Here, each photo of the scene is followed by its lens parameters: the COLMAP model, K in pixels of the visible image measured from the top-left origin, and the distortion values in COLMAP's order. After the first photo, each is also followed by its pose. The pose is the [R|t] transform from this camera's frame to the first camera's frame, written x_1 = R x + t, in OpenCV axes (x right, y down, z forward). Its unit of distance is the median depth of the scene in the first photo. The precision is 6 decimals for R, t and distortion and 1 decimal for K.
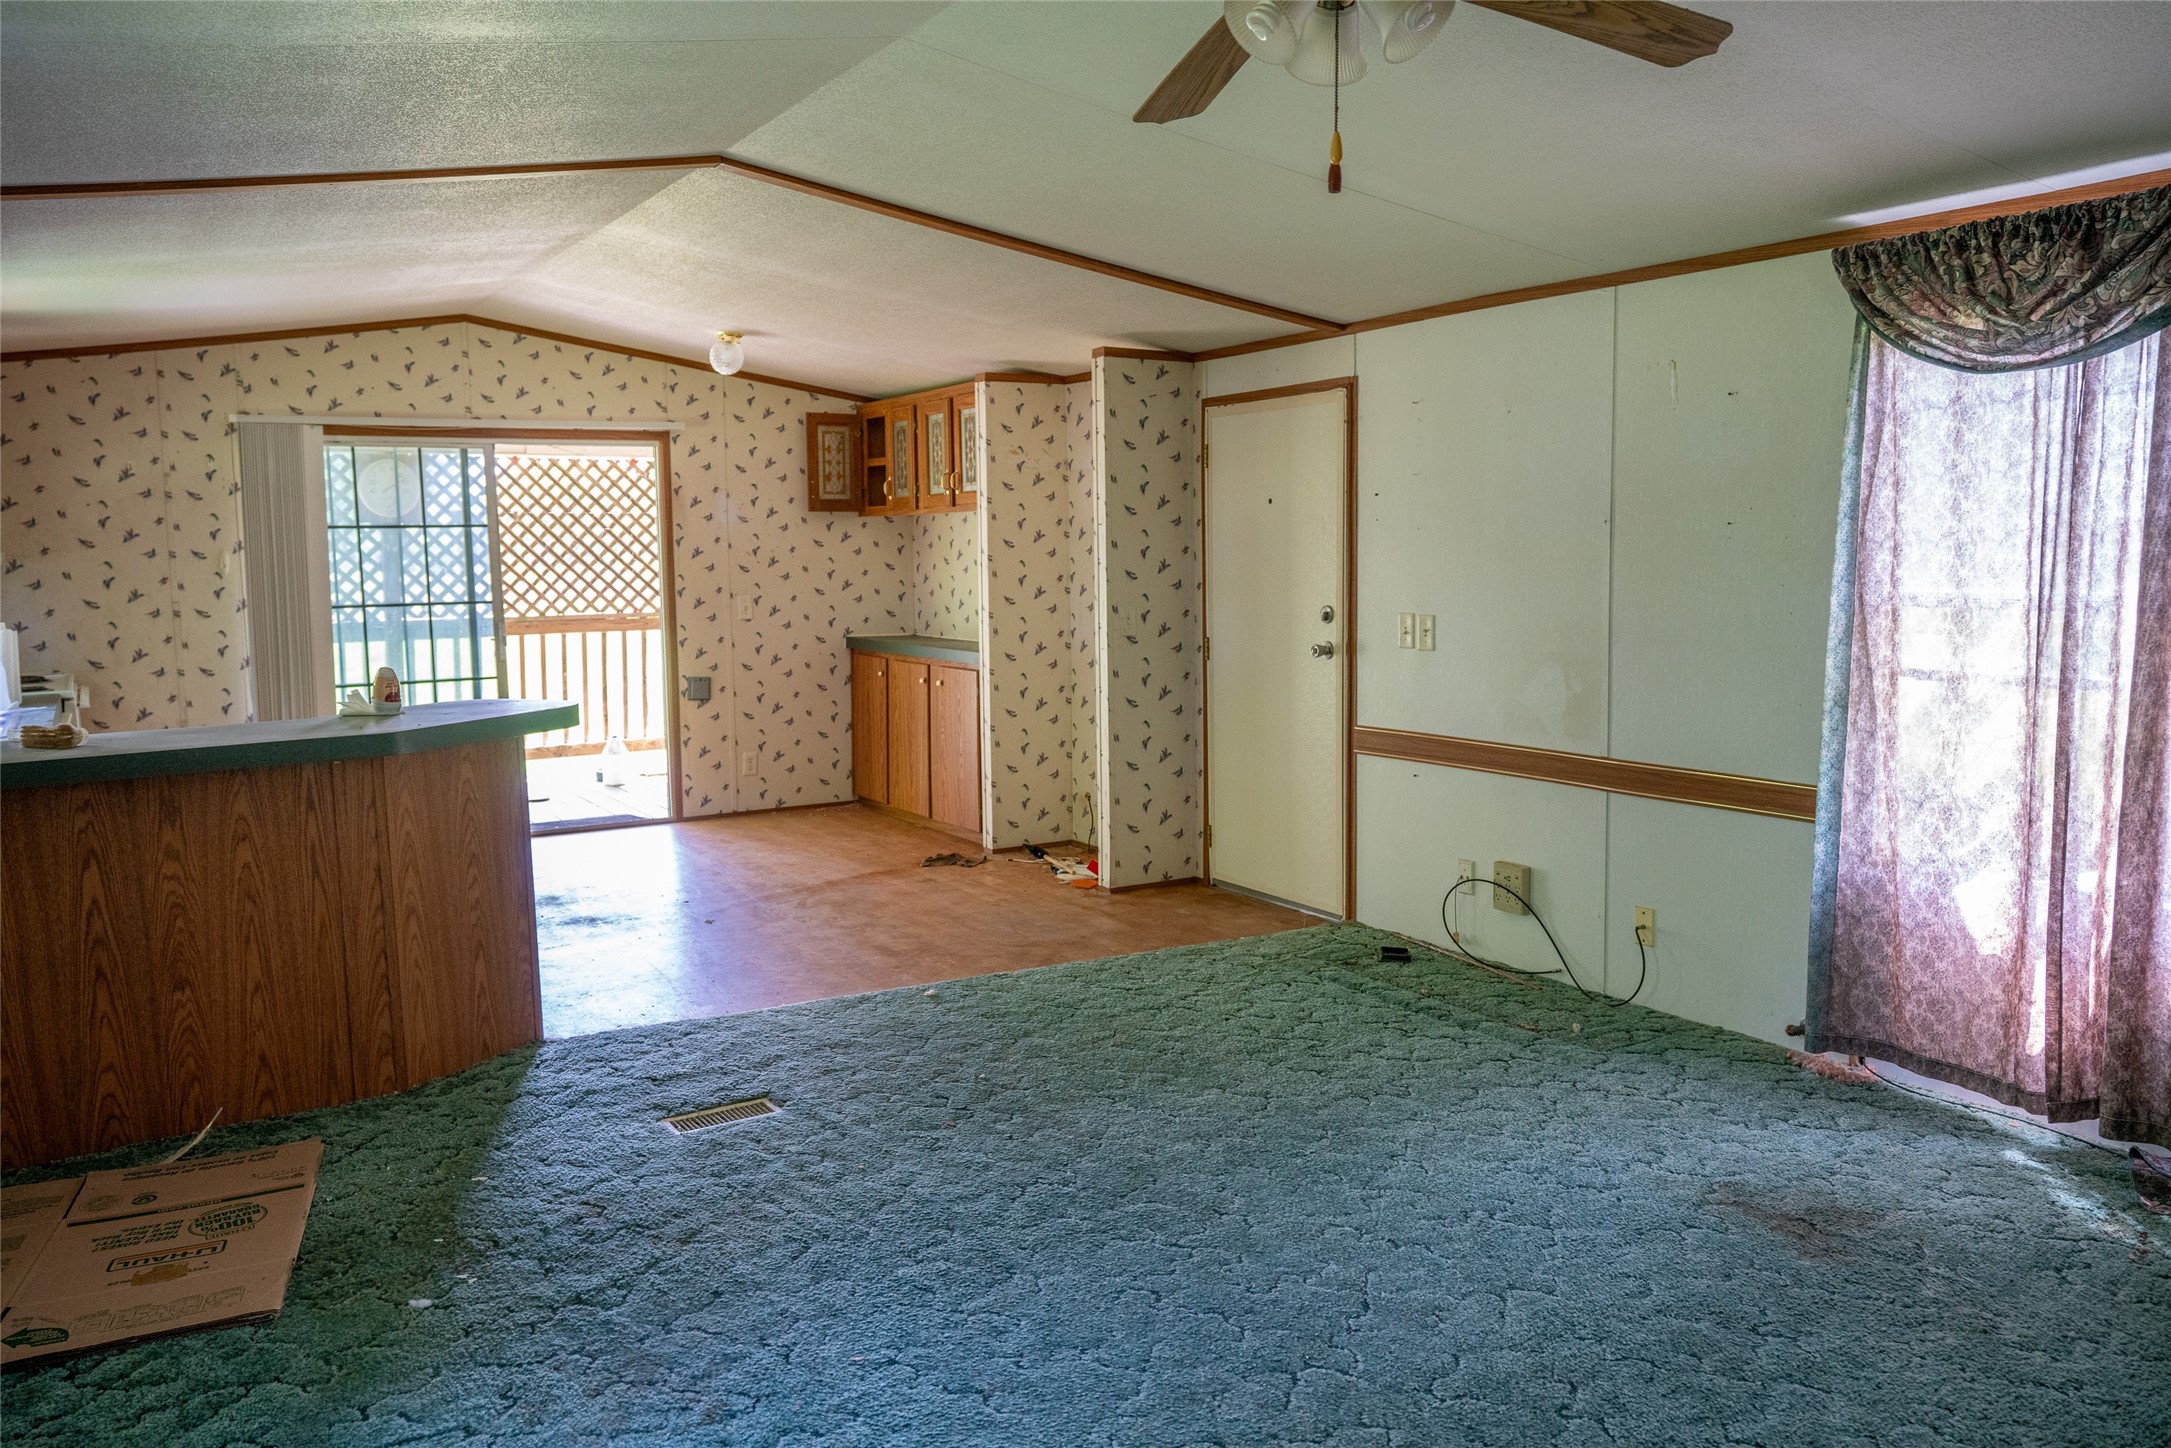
lens RADIAL K [[1615.8, 0, 1086.5], [0, 1615.8, 727.5], [0, 0, 1]] dist [0.017444, 0.011330]
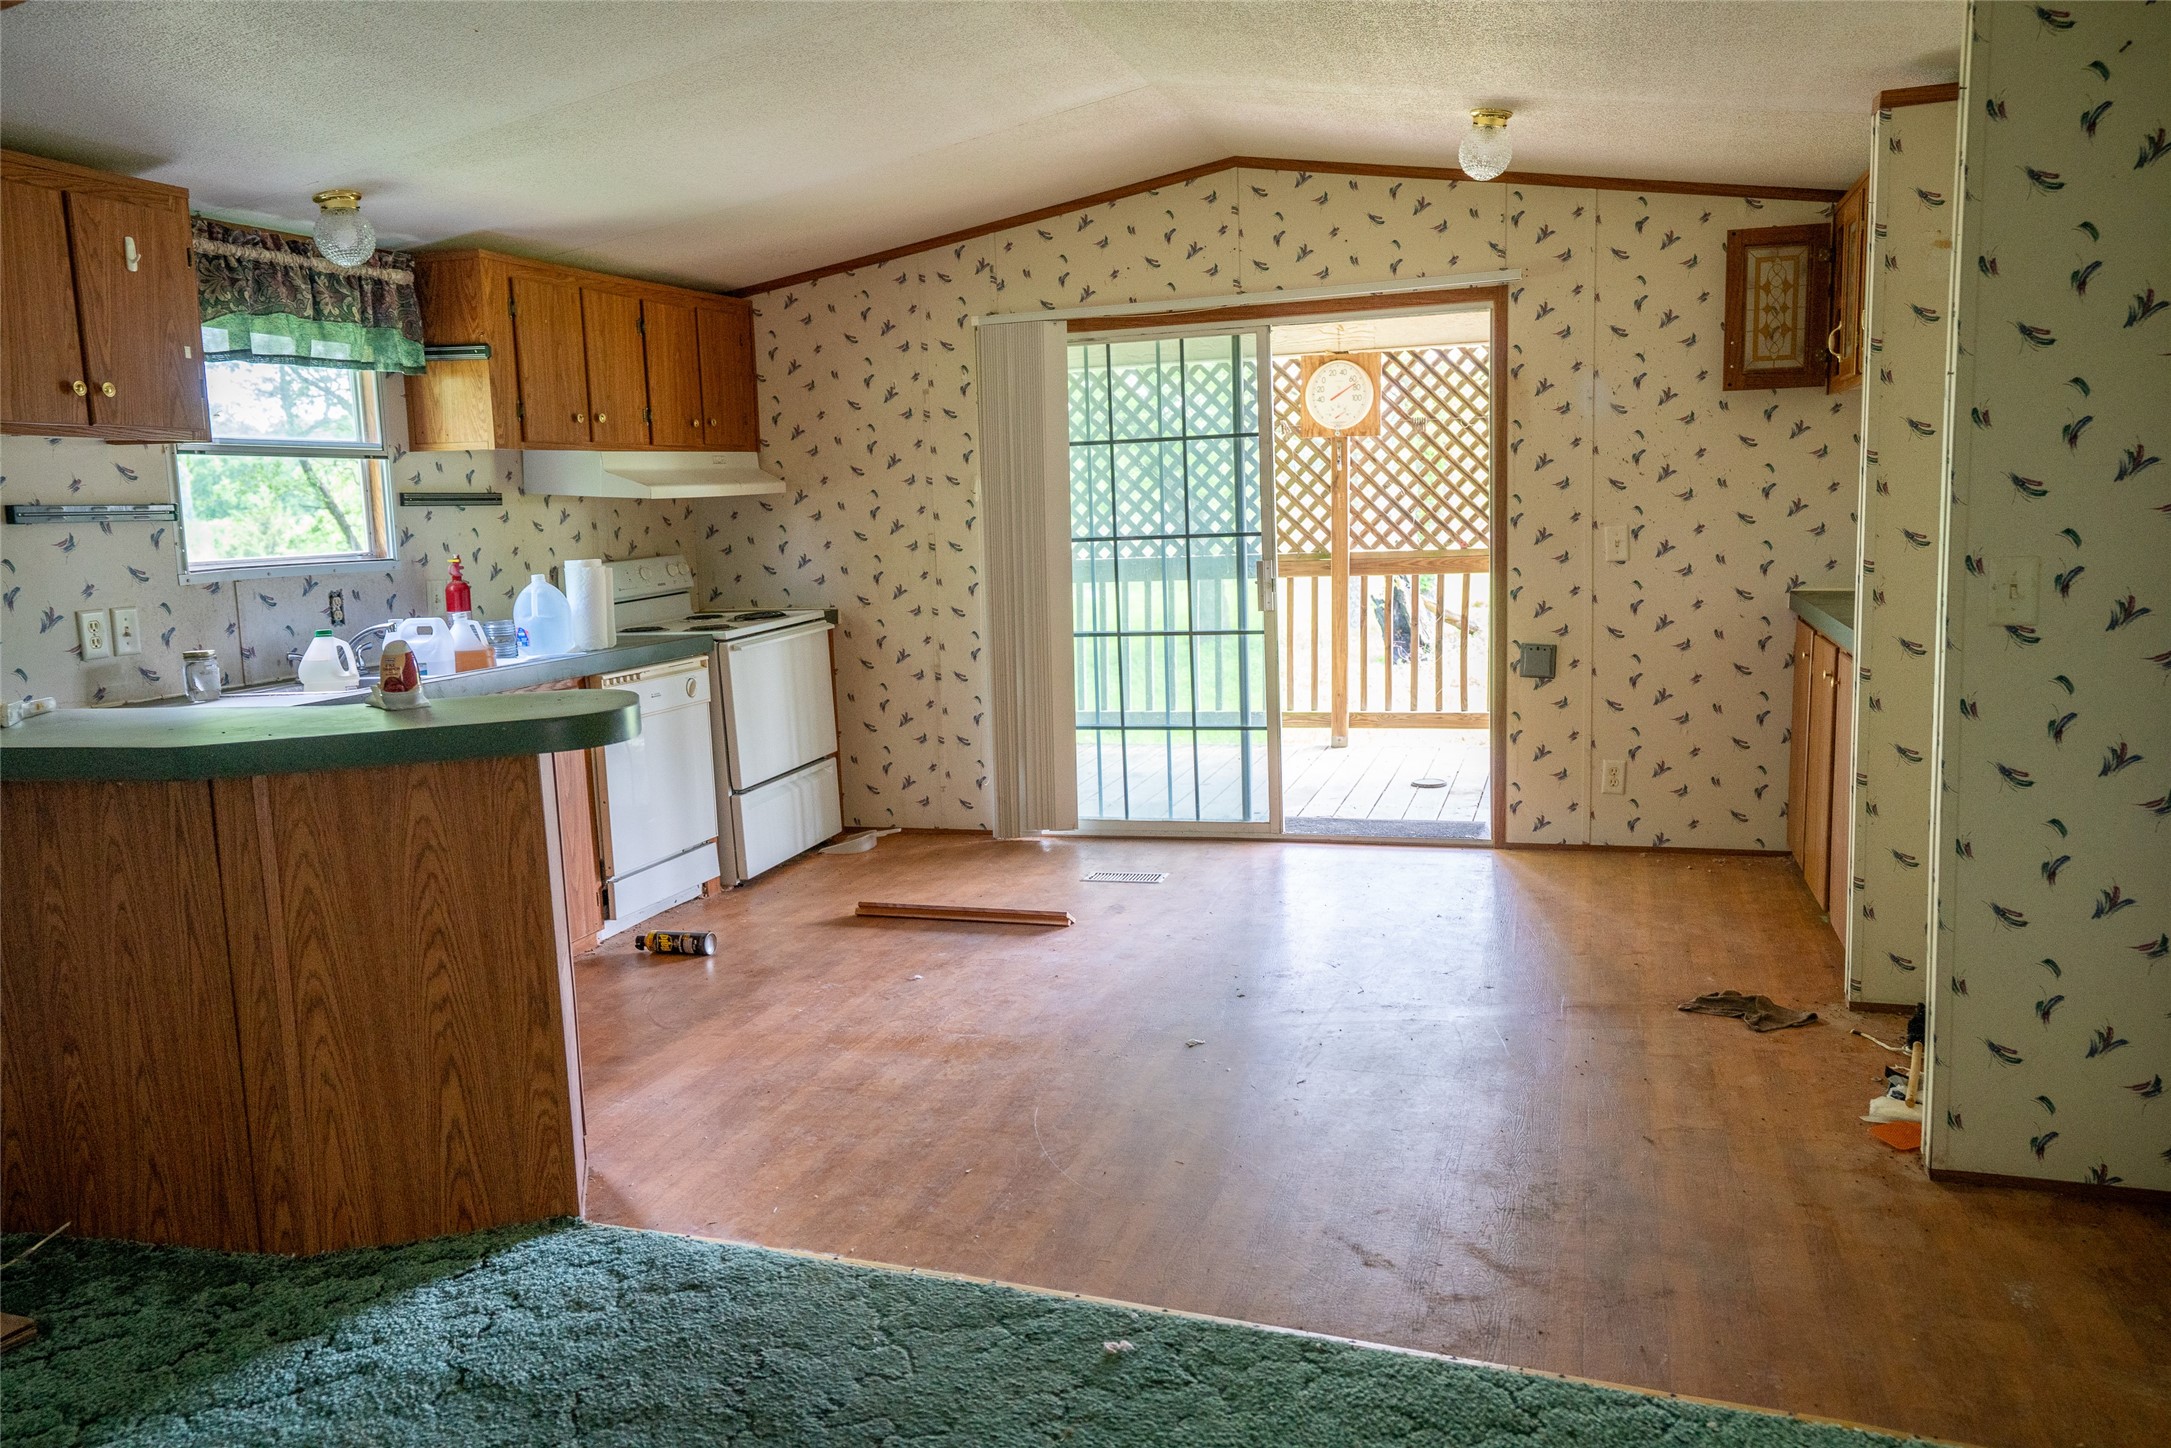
lens RADIAL K [[1615.8, 0, 1082.2], [0, 1615.8, 717.7], [0, 0, 1]] dist [0.017444, 0.011330]
pose [[0.658165, 0.091905, -0.747243, 0.162120], [-0.058819, 0.995765, 0.070664, -0.040329], [0.750572, -0.002556, 0.660783, 0.433339]]
